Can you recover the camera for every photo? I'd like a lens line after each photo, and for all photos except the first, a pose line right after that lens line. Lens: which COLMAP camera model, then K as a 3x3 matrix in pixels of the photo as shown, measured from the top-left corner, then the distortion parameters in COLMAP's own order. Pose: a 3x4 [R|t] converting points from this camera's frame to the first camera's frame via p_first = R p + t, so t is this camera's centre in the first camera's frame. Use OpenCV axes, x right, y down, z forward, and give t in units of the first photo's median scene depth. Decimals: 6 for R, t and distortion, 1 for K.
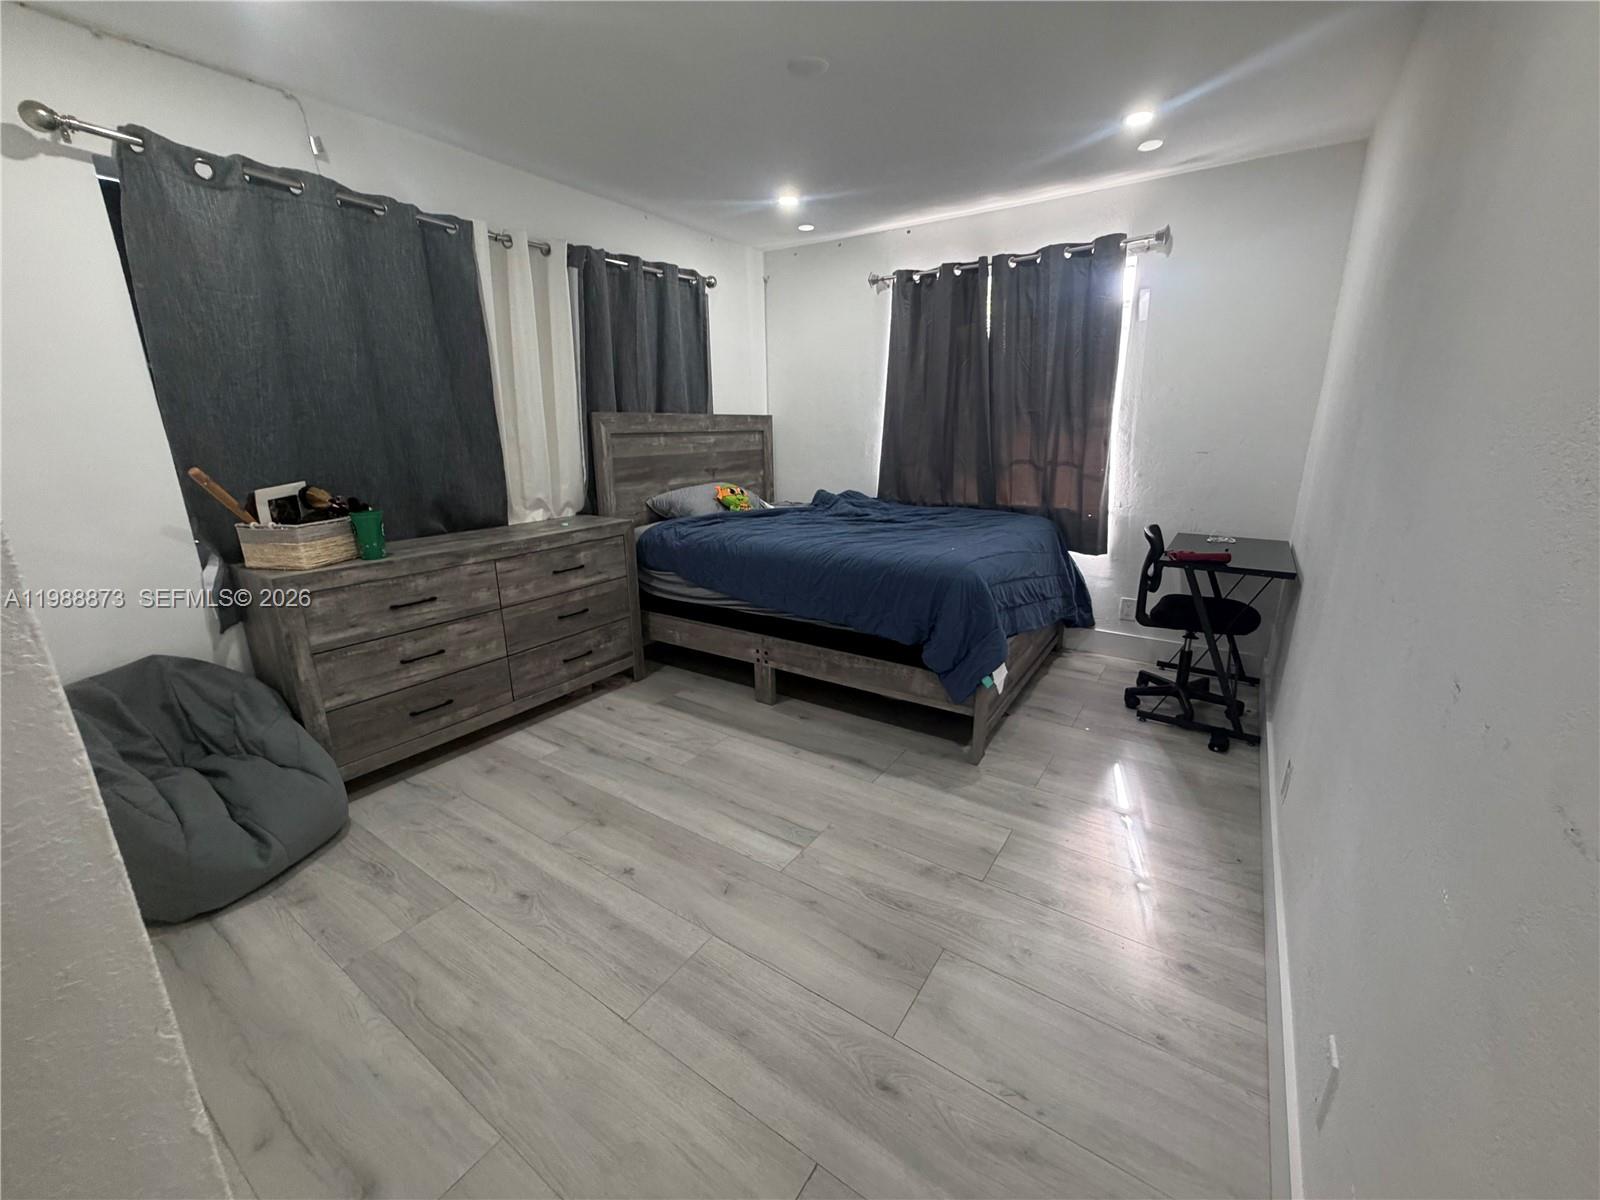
lens RADIAL K [[636.7, 0, 795.3], [0, 636.7, 598.1], [0, 0, 1]] dist [-0.001304, 0.000027]
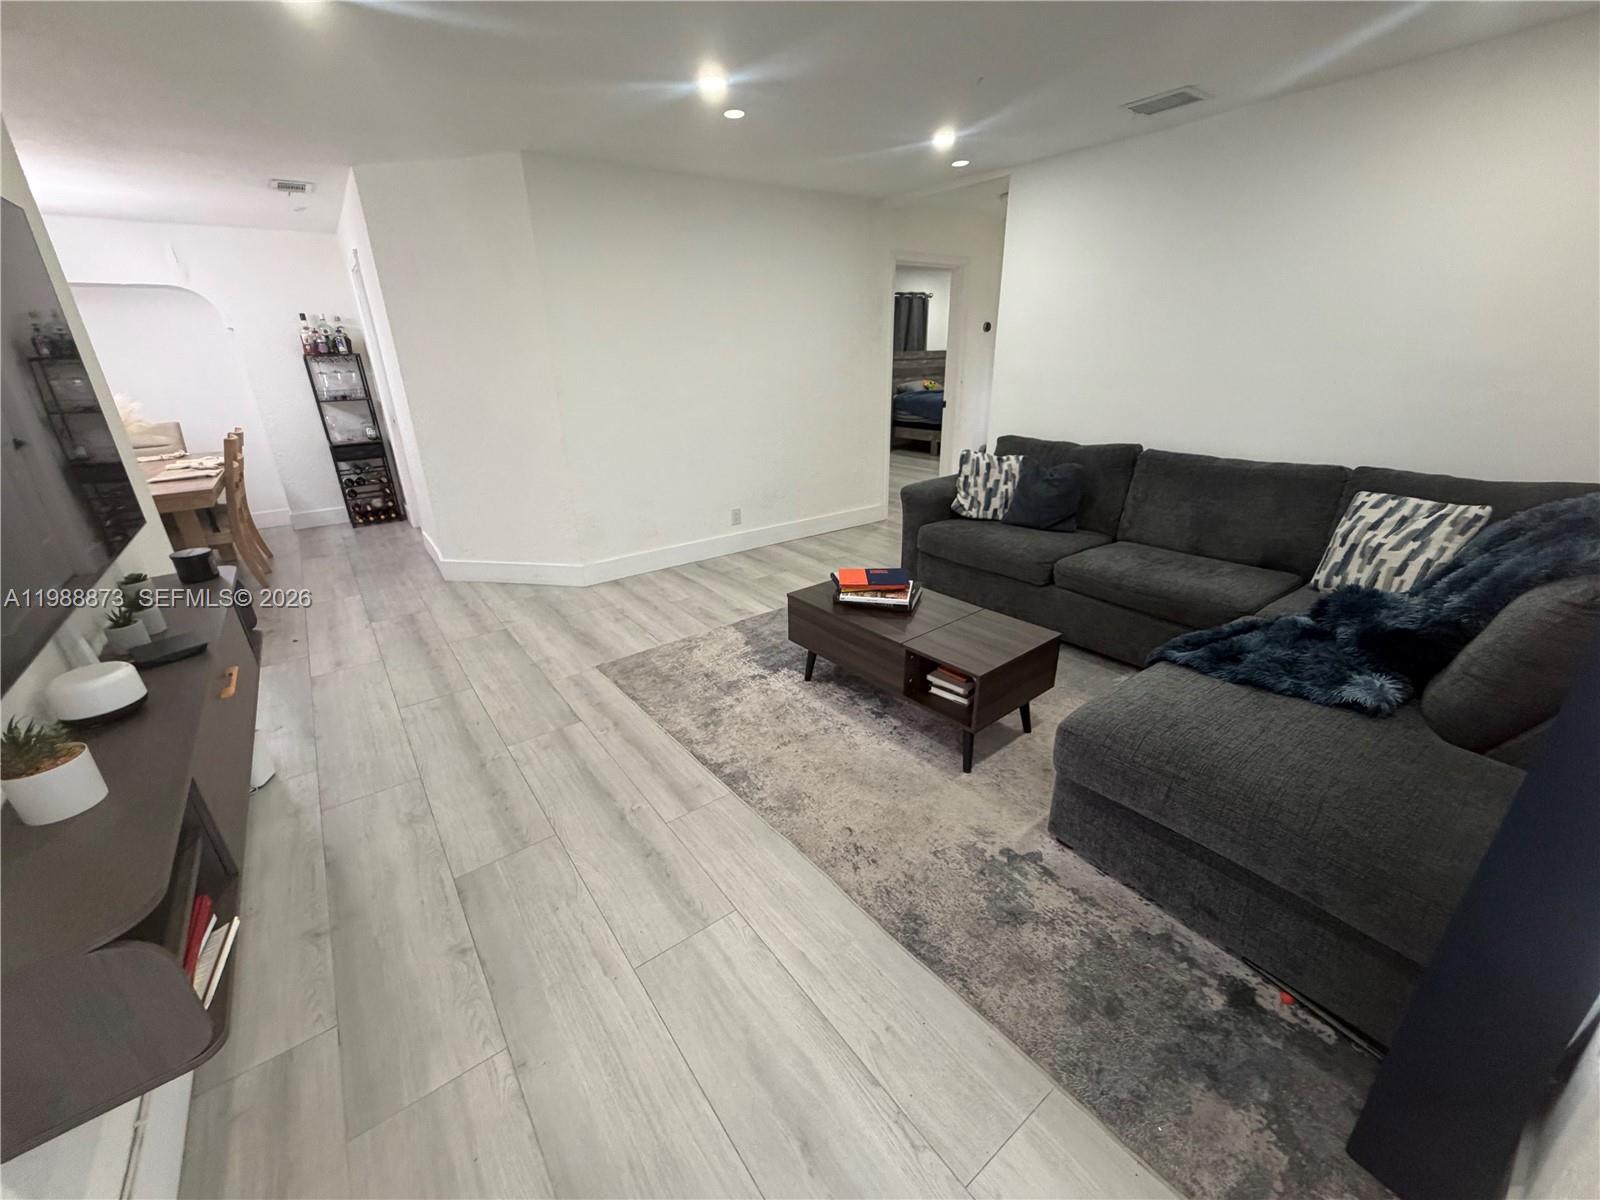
lens RADIAL K [[636.7, 0, 795.3], [0, 636.7, 598.1], [0, 0, 1]] dist [-0.001304, 0.000027]
pose [[0.946879, 0.107131, -0.303220, 0.263703], [-0.072859, 0.989828, 0.122197, 0.430690], [0.313227, -0.093613, 0.945053, -1.726176]]
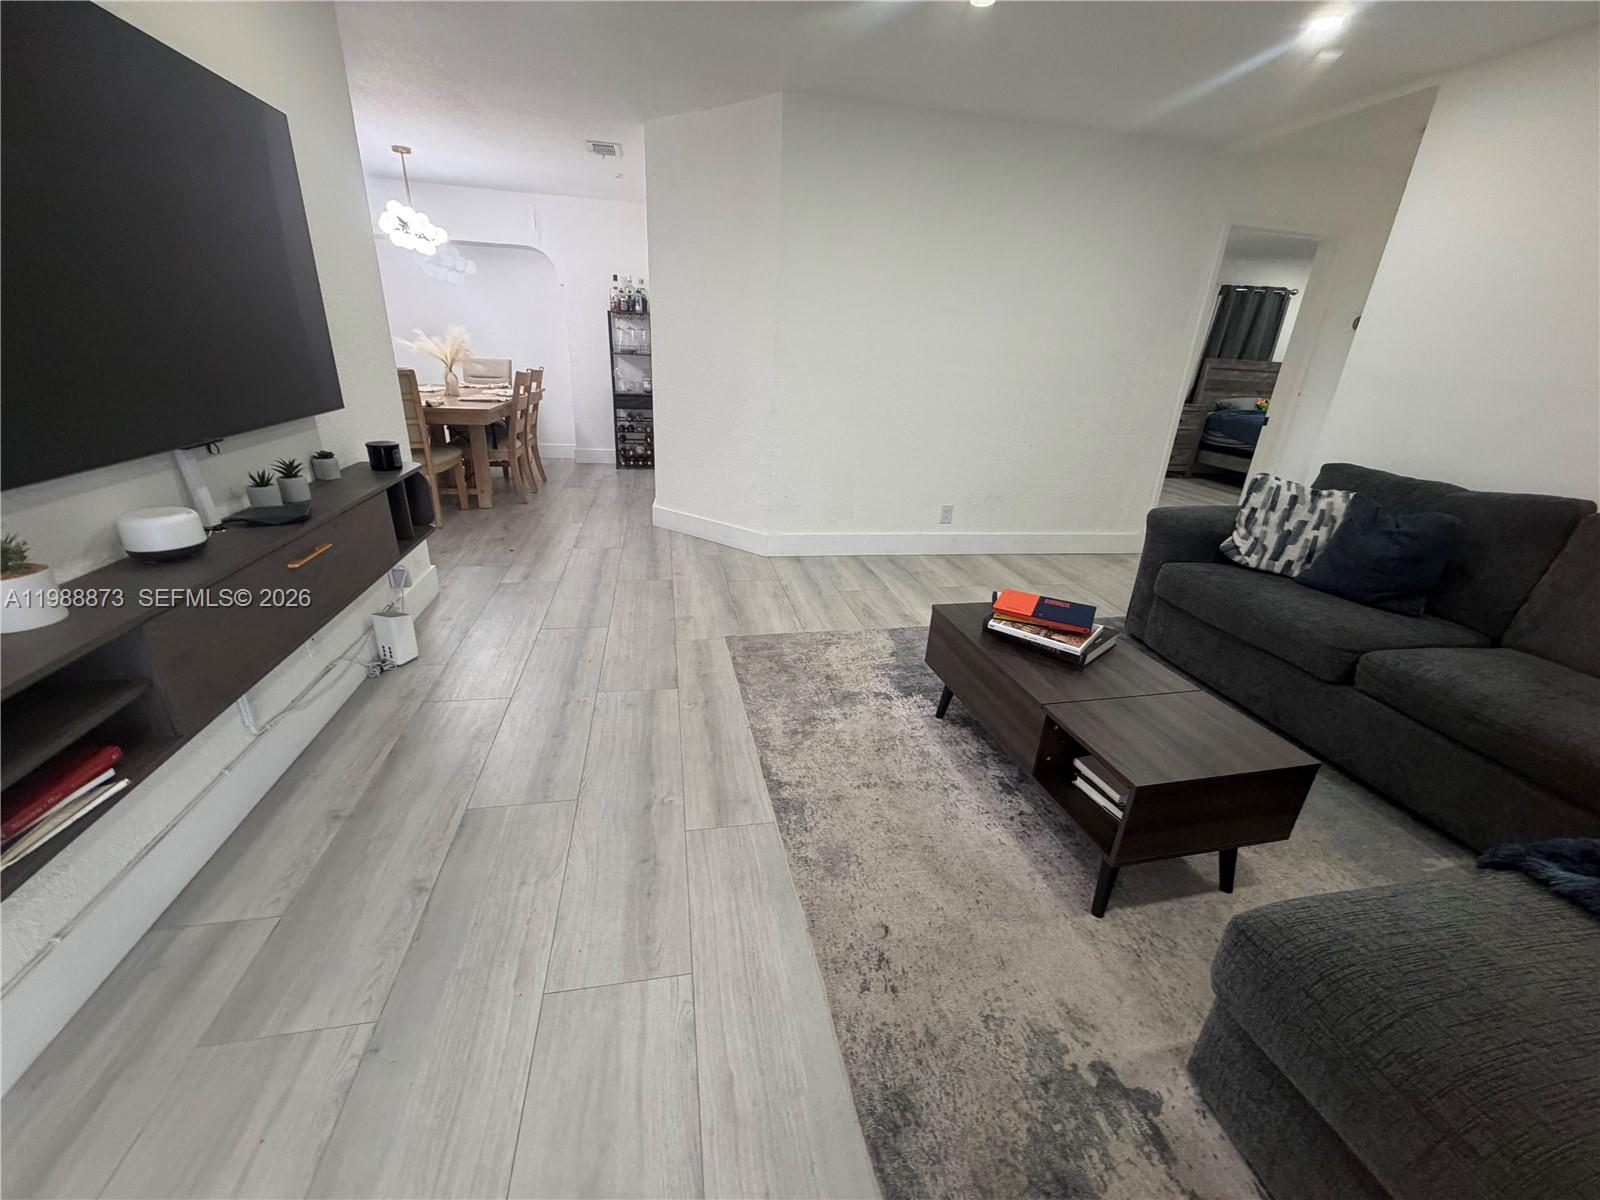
lens RADIAL K [[636.7, 0, 795.3], [0, 636.7, 598.1], [0, 0, 1]] dist [-0.001304, 0.000027]
pose [[0.713097, 0.299676, -0.633788, 0.314229], [-0.238282, 0.953819, 0.182898, 0.432595], [0.659329, 0.020596, 0.751572, -1.554949]]
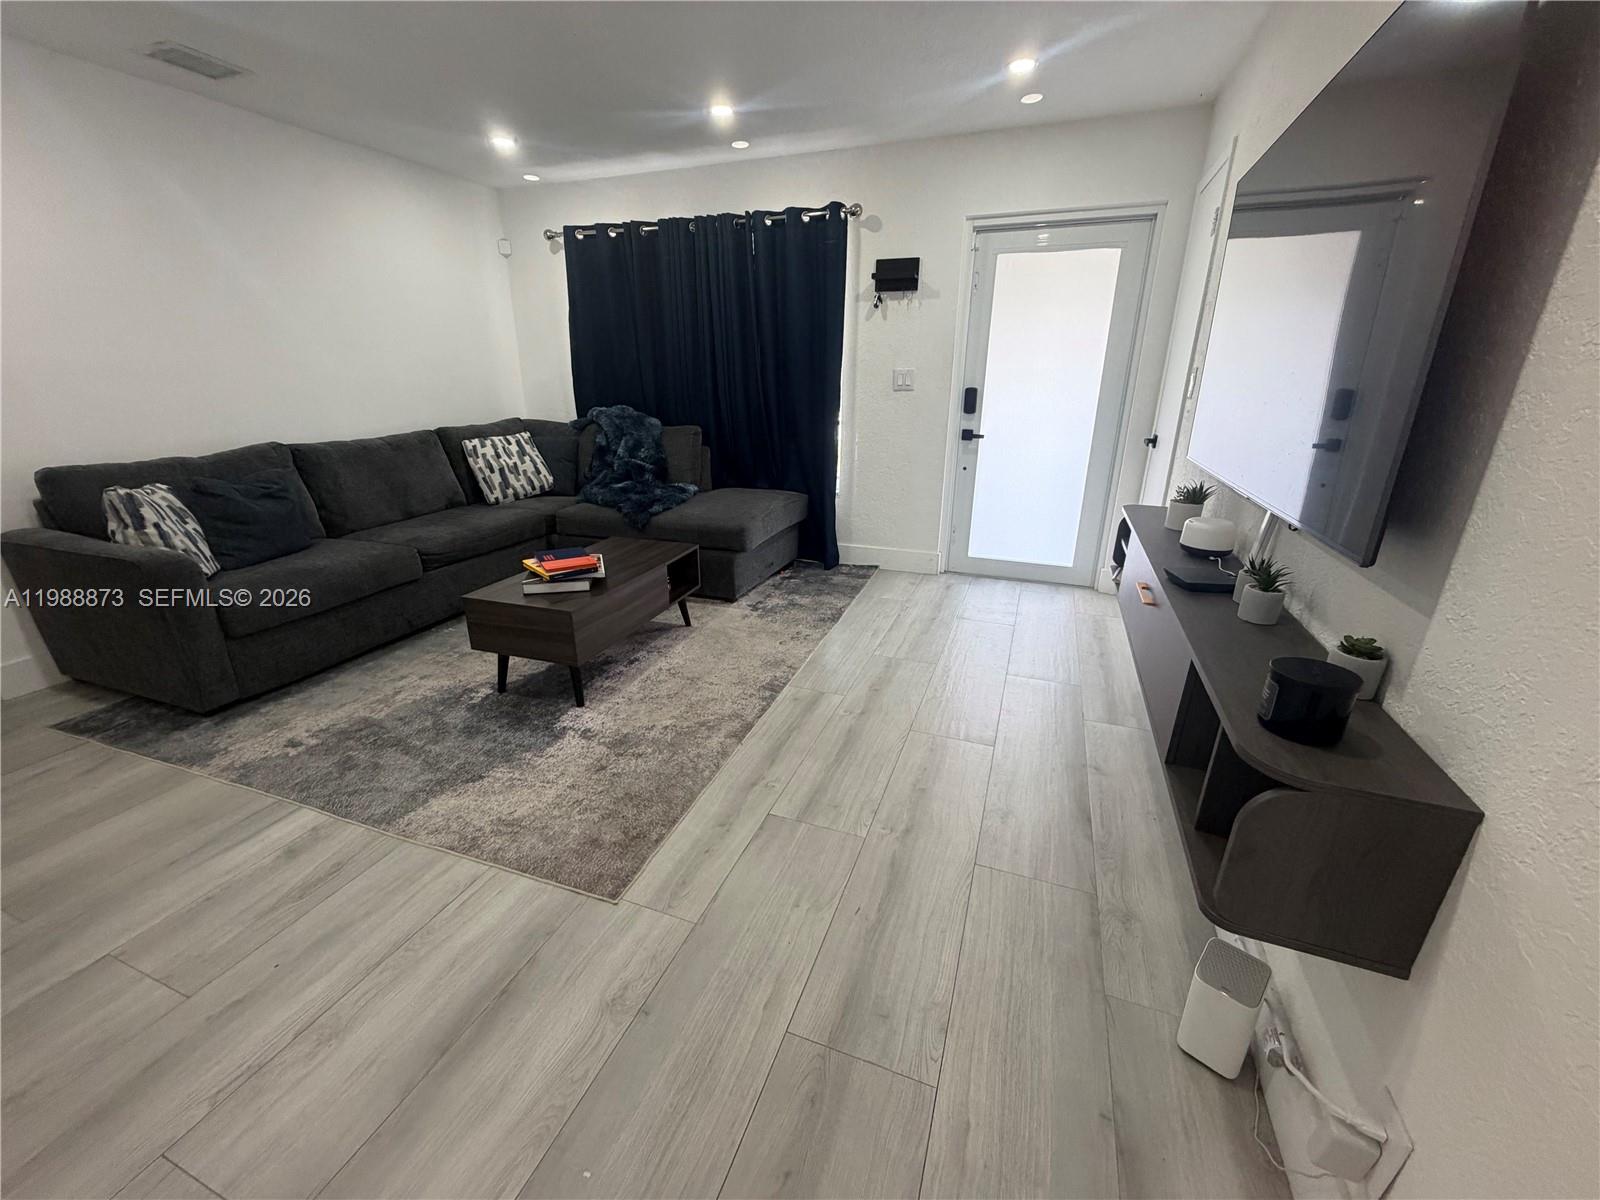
lens RADIAL K [[636.7, 0, 795.3], [0, 636.7, 598.1], [0, 0, 1]] dist [-0.001304, 0.000027]
pose [[-0.229799, -0.318390, 0.919685, -0.599394], [0.255588, 0.892063, 0.372690, 0.330685], [-0.939078, 0.320704, -0.123619, -1.141705]]
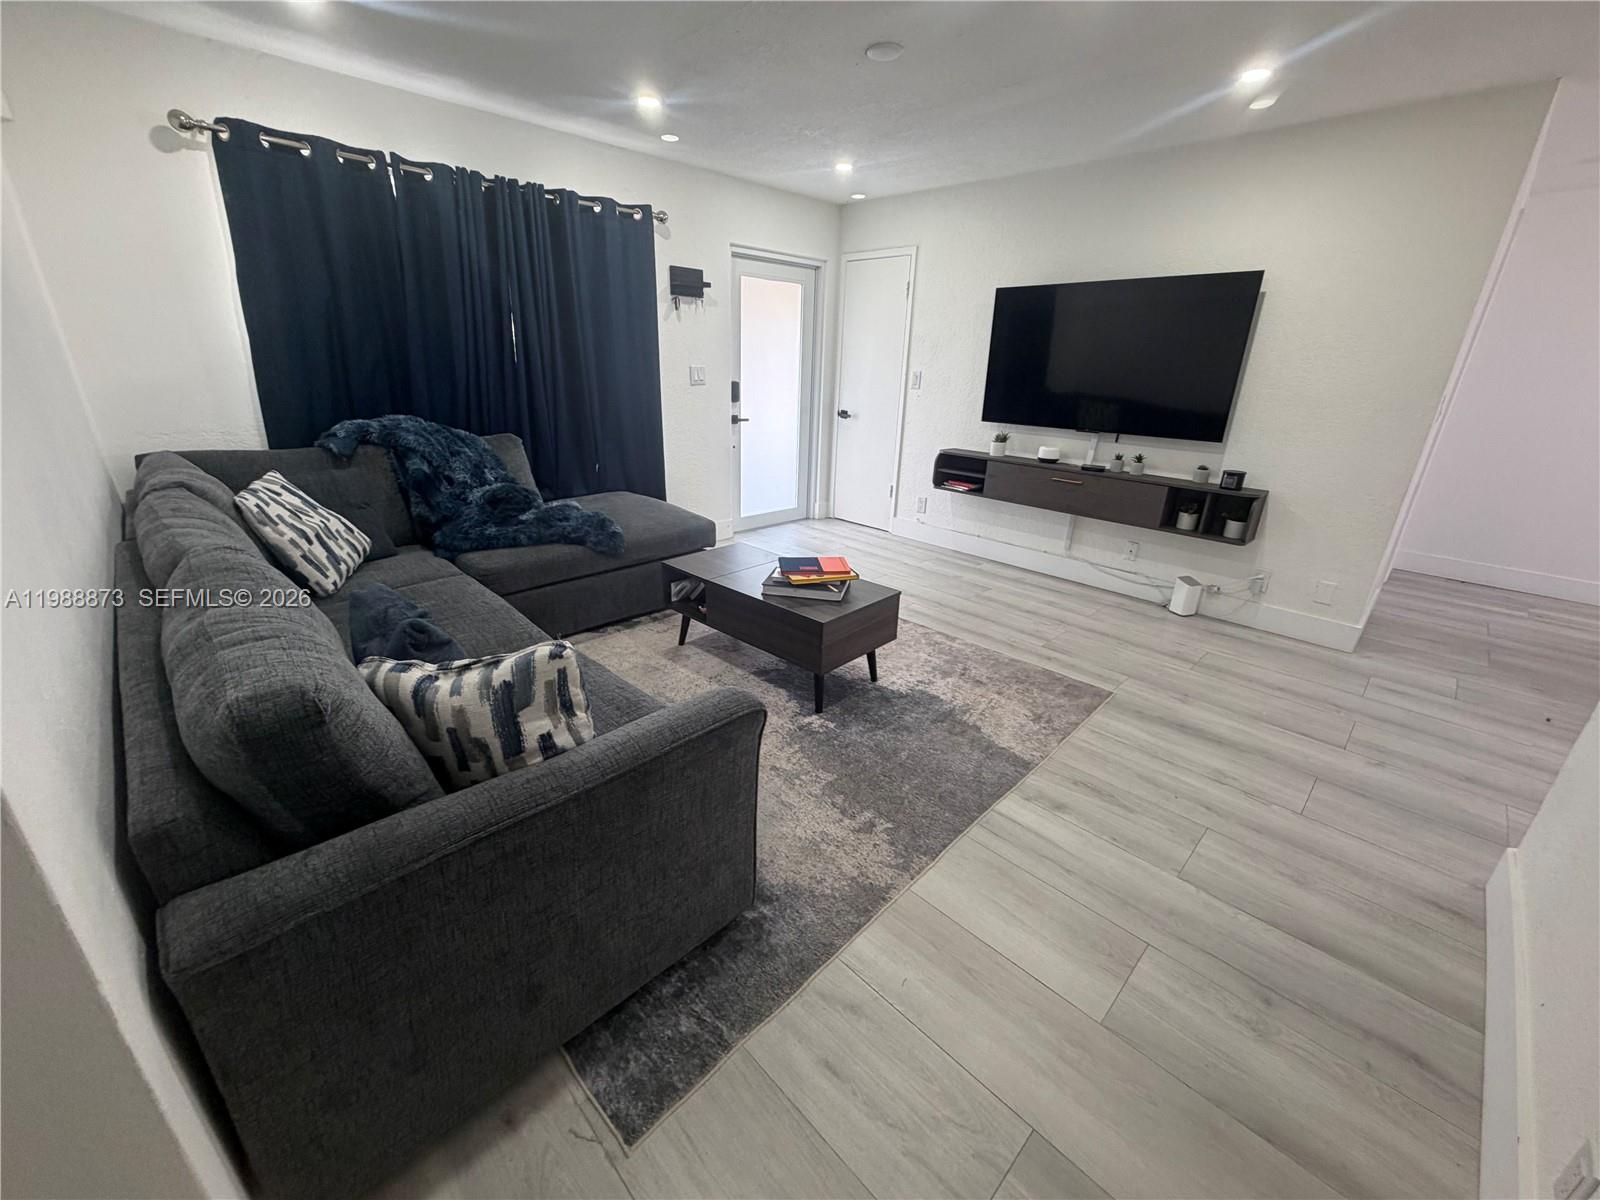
lens RADIAL K [[636.7, 0, 795.3], [0, 636.7, 598.1], [0, 0, 1]] dist [-0.001304, 0.000027]
pose [[-0.980058, -0.088767, 0.177781, 0.011803], [0.031980, 0.812553, 0.582010, 0.095014], [-0.196119, 0.576089, -0.793511, -0.396409]]
